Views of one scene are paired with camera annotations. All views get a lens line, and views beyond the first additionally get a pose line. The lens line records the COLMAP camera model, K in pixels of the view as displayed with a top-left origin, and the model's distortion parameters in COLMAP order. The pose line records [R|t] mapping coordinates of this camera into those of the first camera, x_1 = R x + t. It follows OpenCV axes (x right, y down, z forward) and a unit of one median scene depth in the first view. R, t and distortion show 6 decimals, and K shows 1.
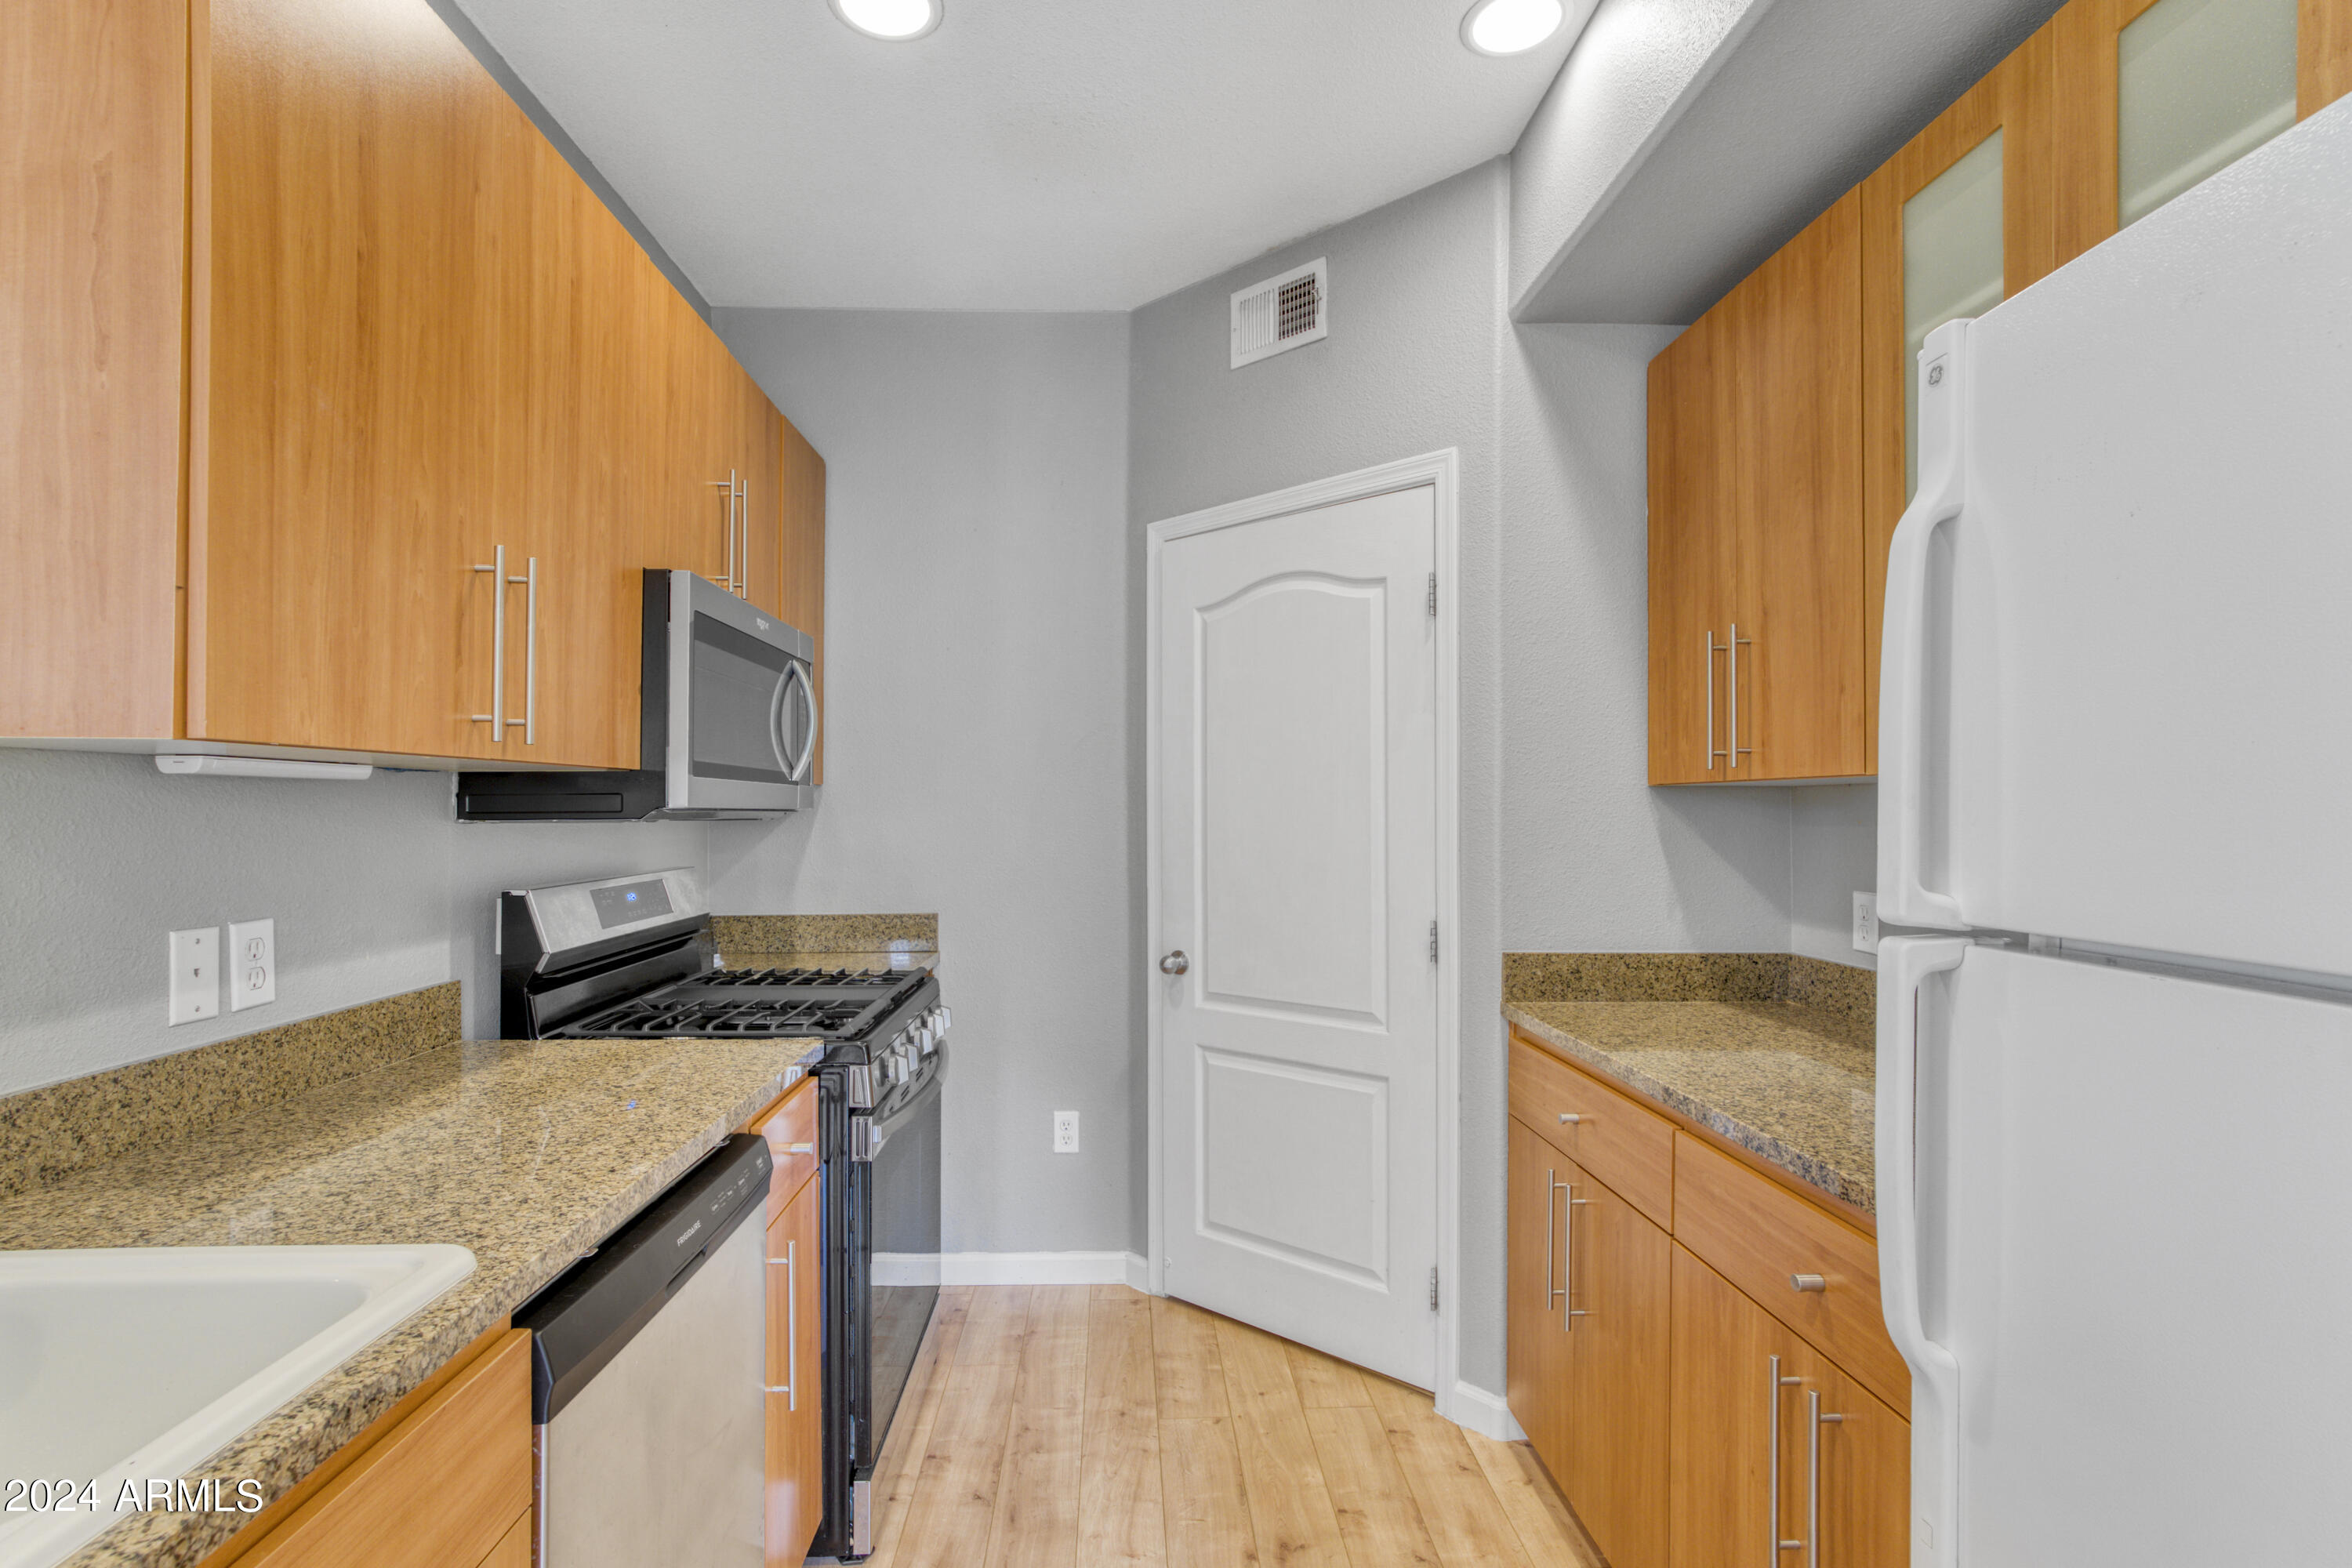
lens RADIAL K [[1108.5, 0, 1185.1], [0, 1108.5, 804.0], [0, 0, 1]] dist [-0.047589, 0.018522]
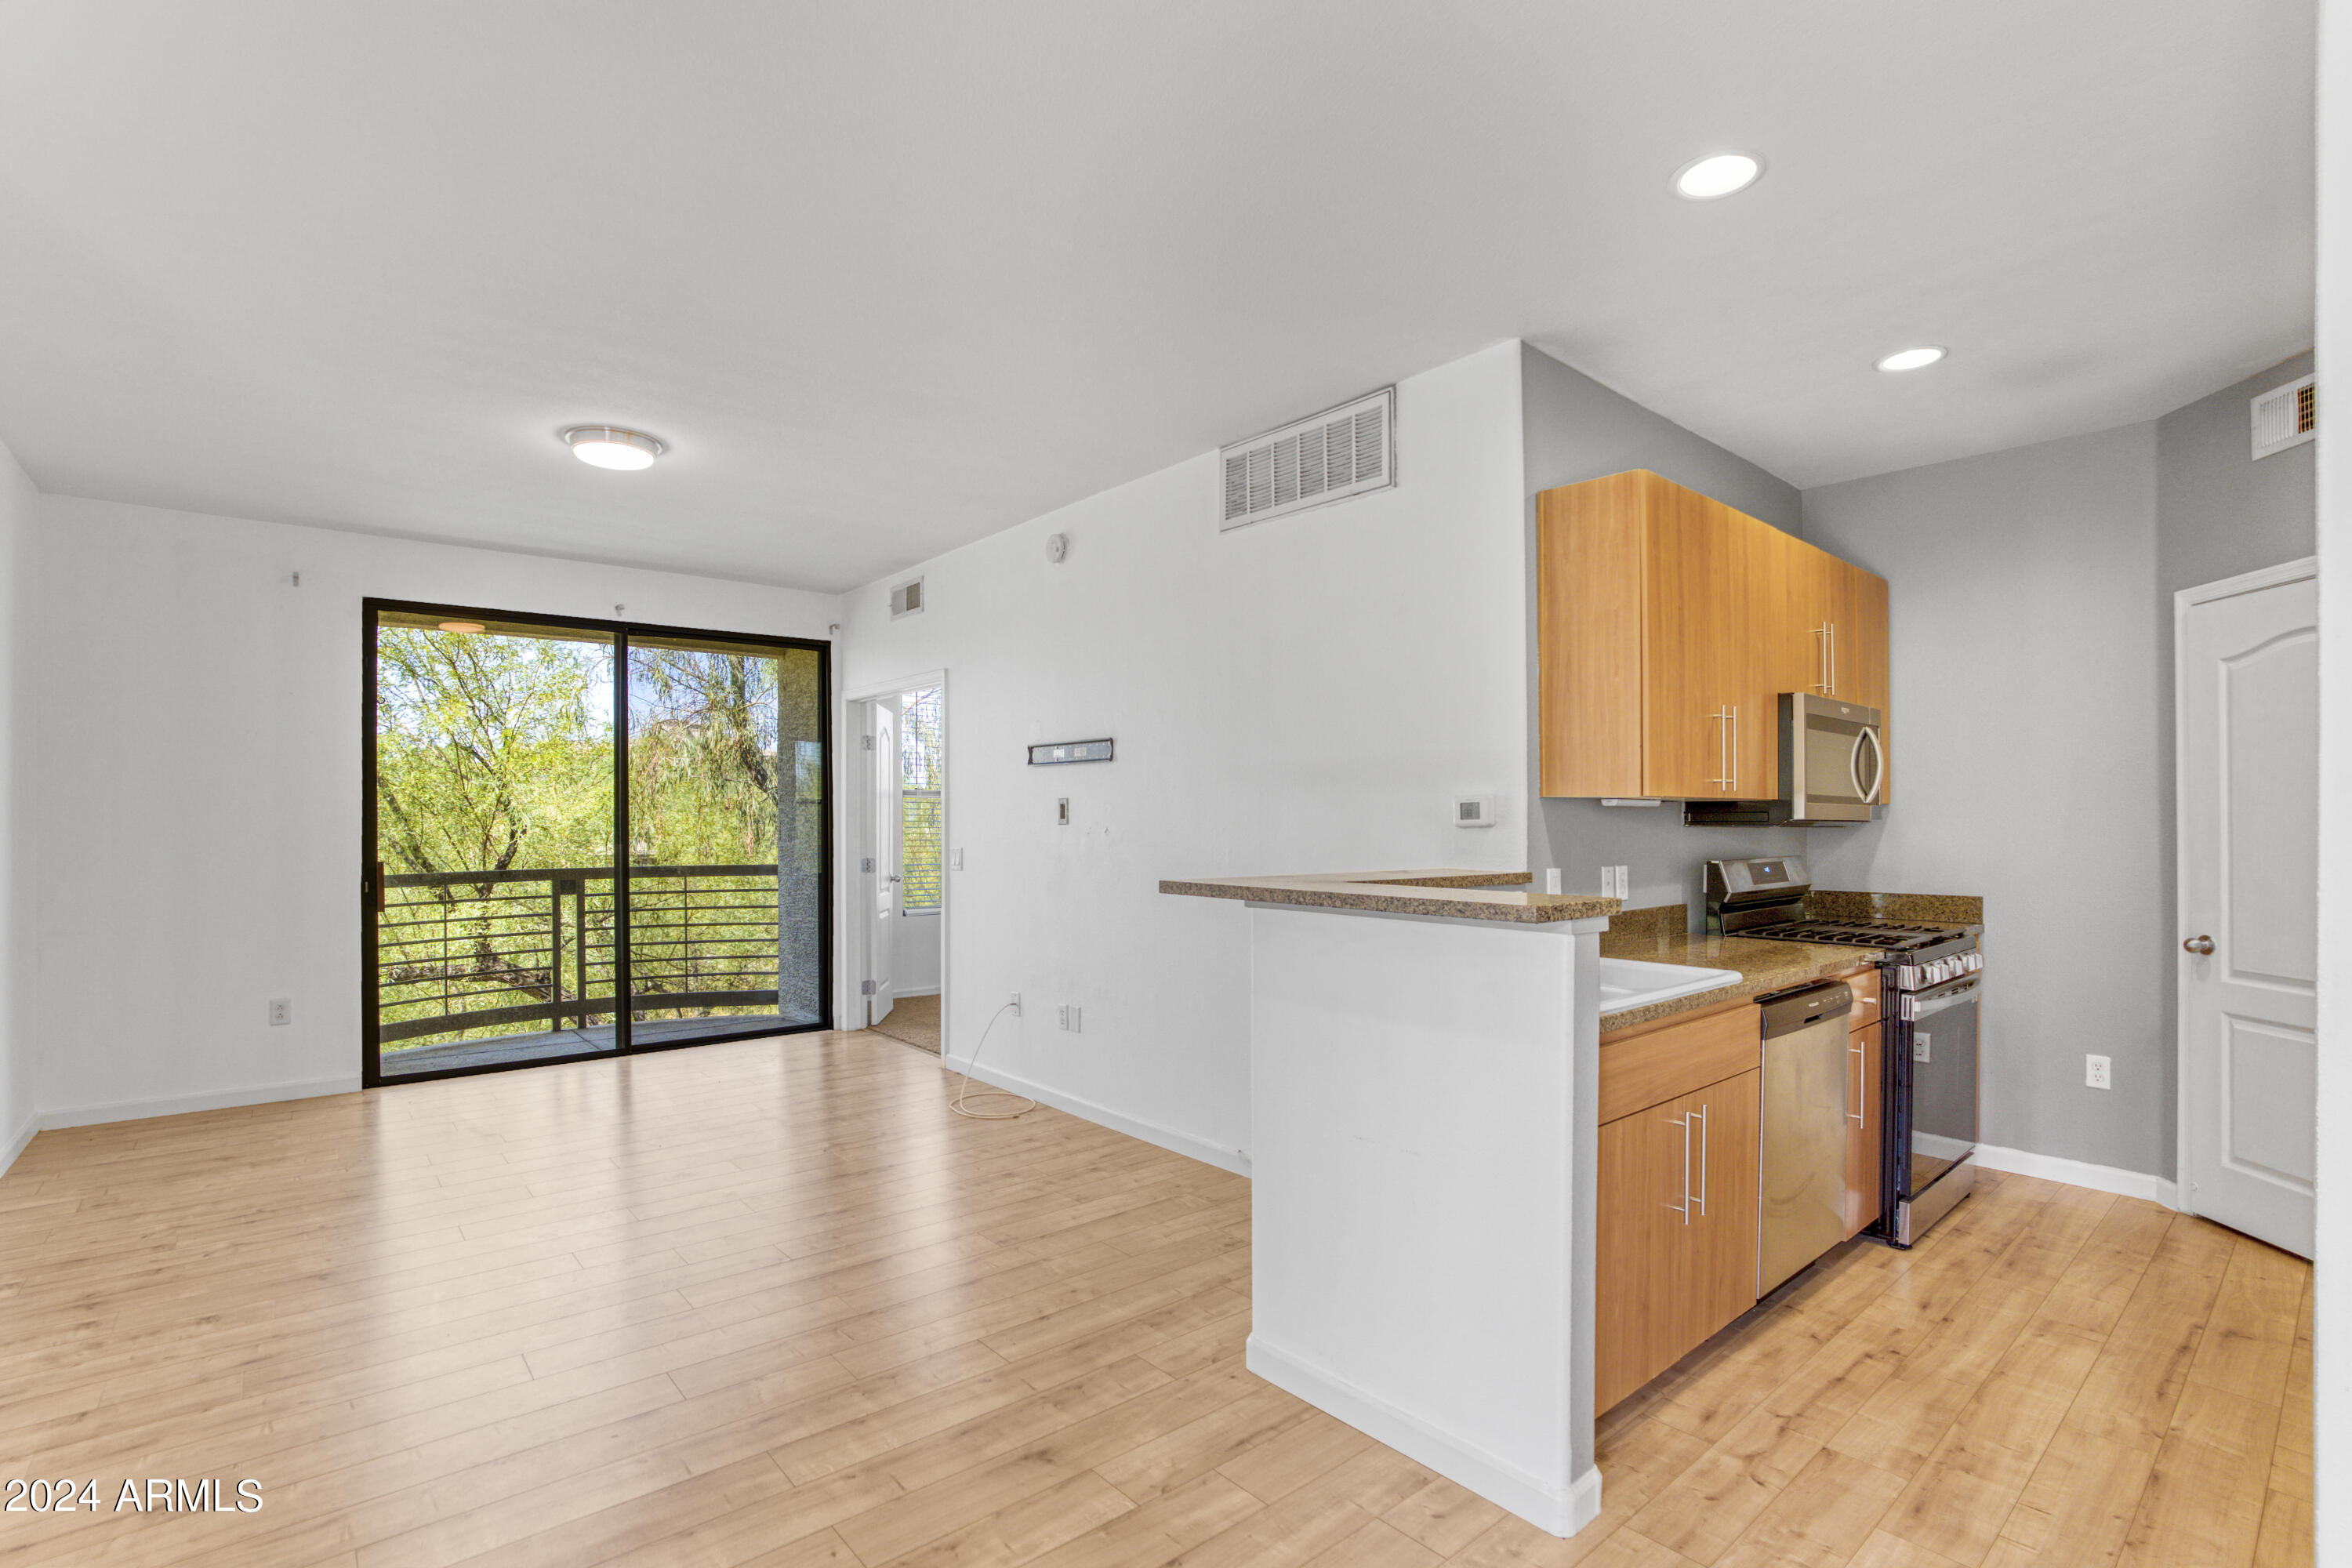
lens RADIAL K [[1108.5, 0, 1185.1], [0, 1108.5, 804.0], [0, 0, 1]] dist [-0.047589, 0.018522]
pose [[0.617402, -0.007738, -0.786610, 0.307465], [-0.000361, 0.999949, -0.010119, -0.003238], [0.786647, 0.006532, 0.617368, -0.832843]]
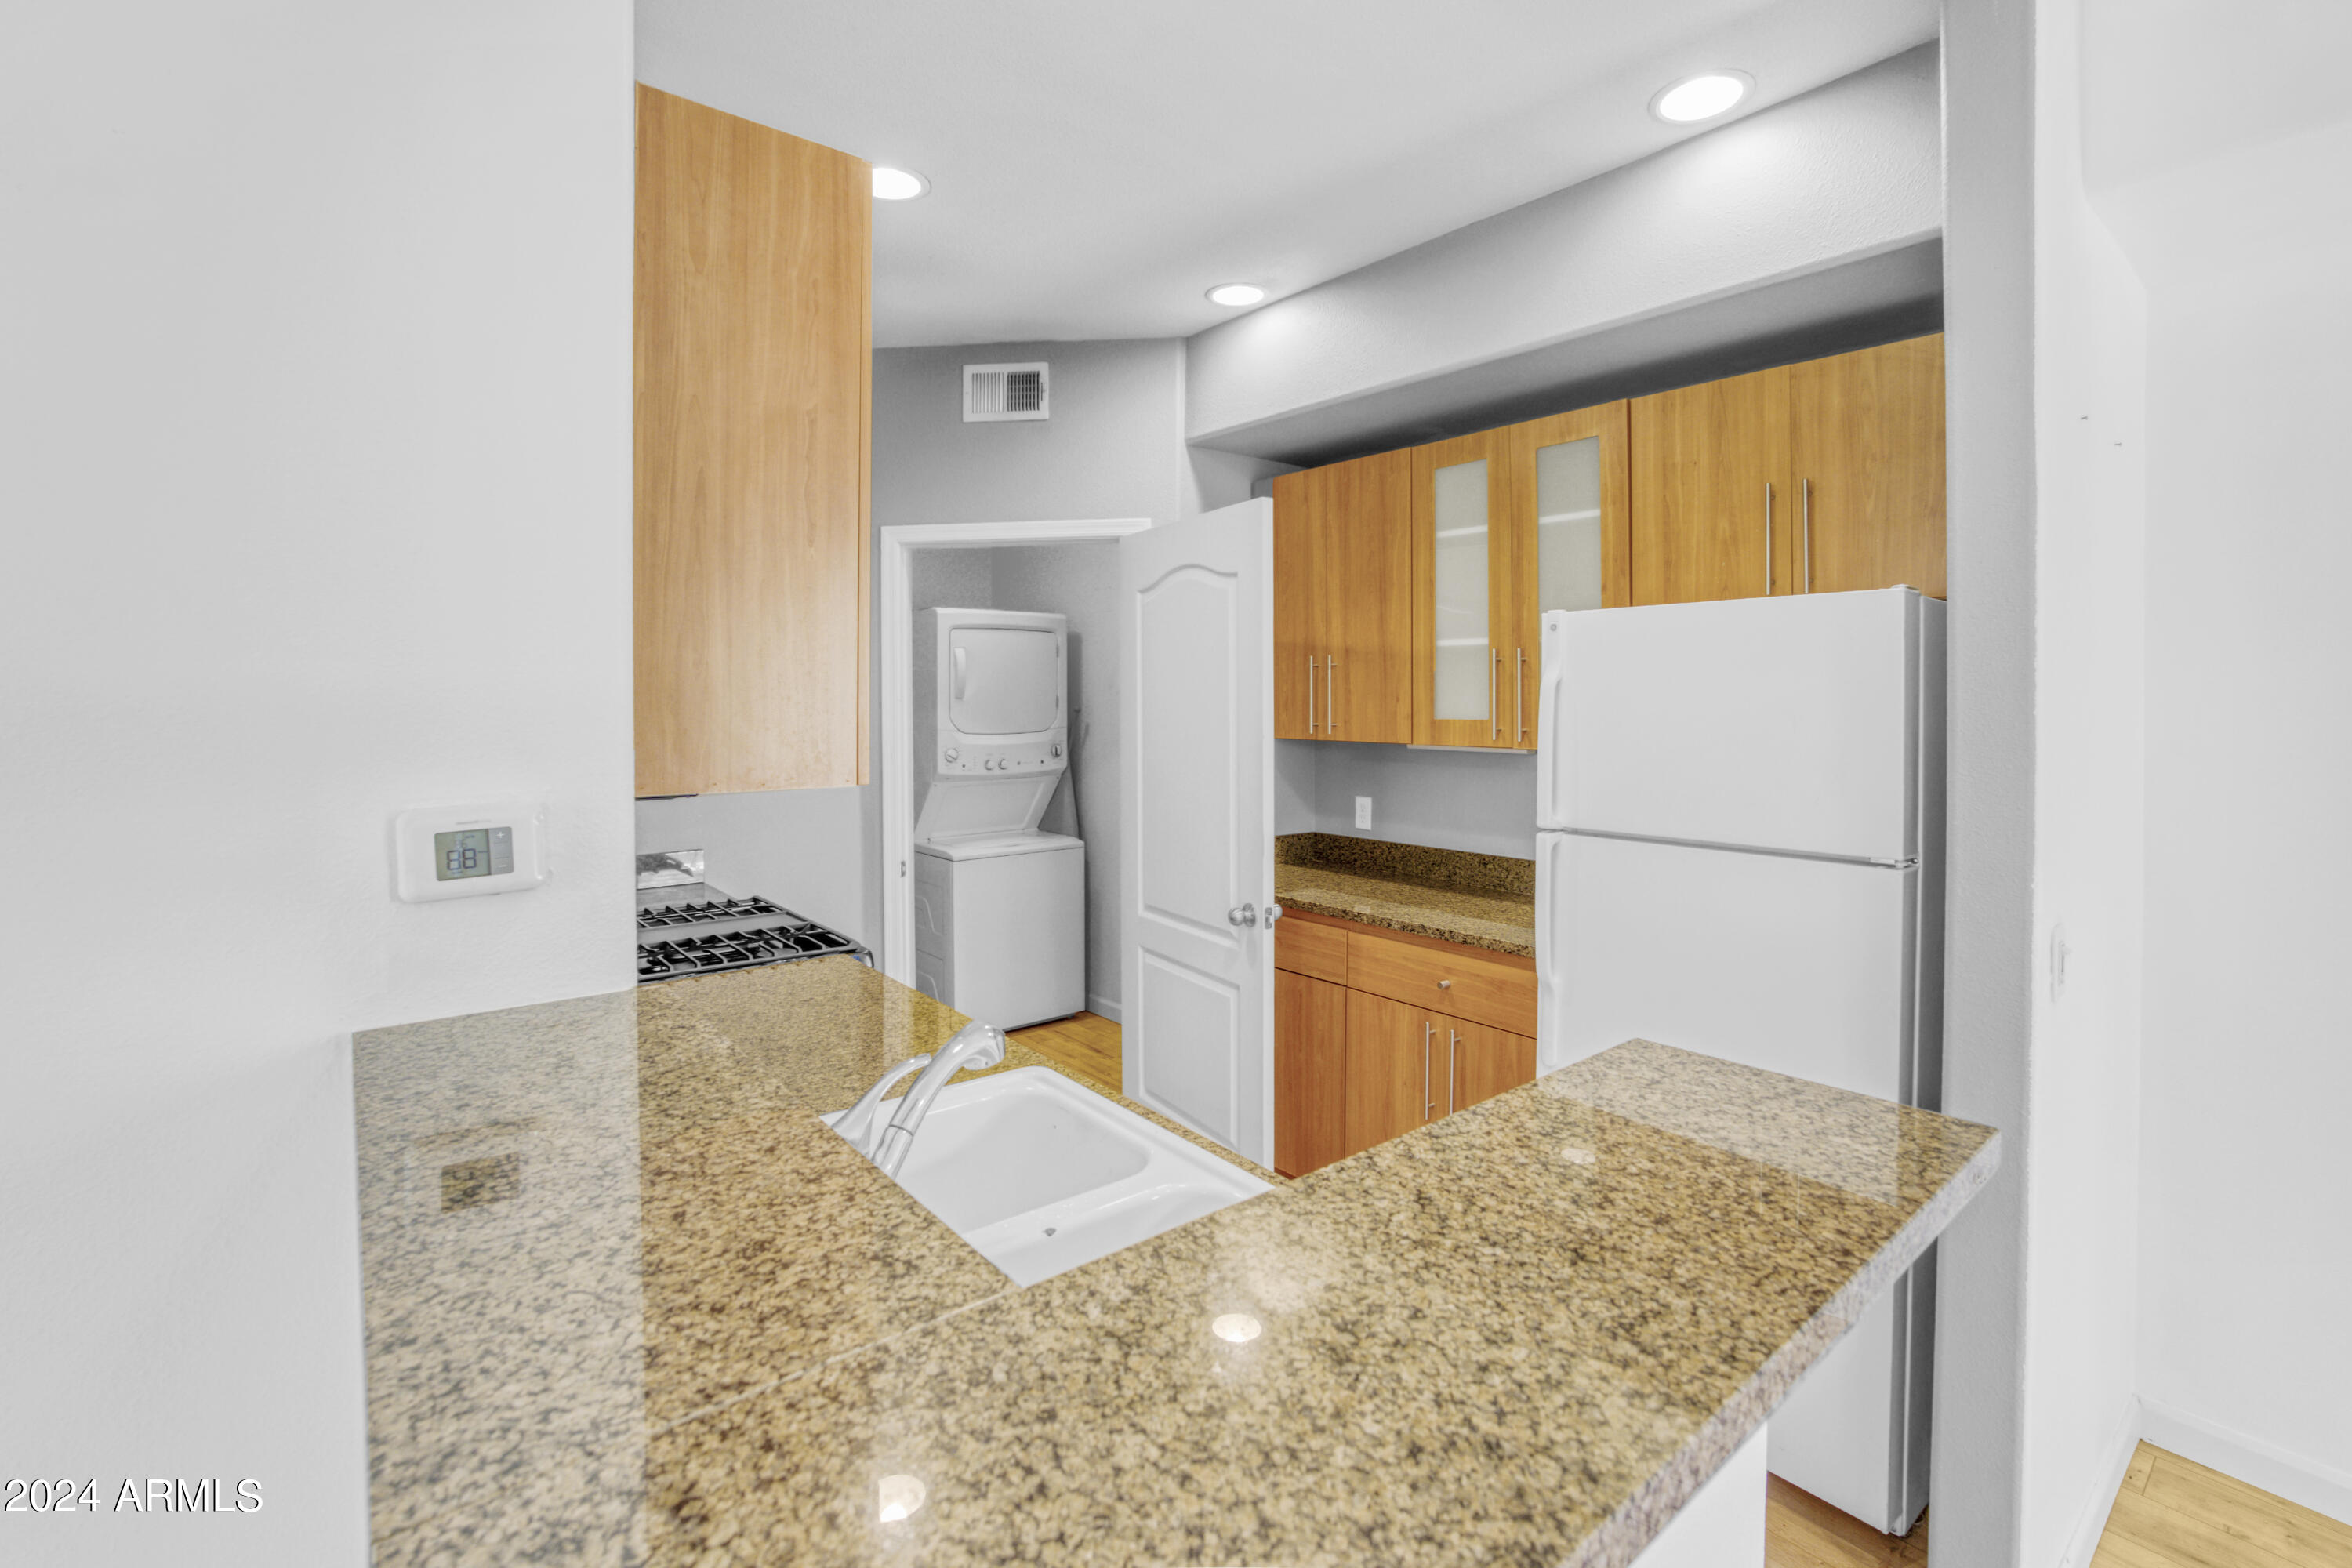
lens RADIAL K [[1064.8, 0, 1180.6], [0, 1064.8, 694.4], [0, 0, 1]] dist [-0.077042, 0.015392]
pose [[0.795802, 0.000885, 0.605556, -0.648333], [-0.003284, 0.999991, 0.002854, -0.087808], [-0.605548, -0.004260, 0.795798, -0.216567]]
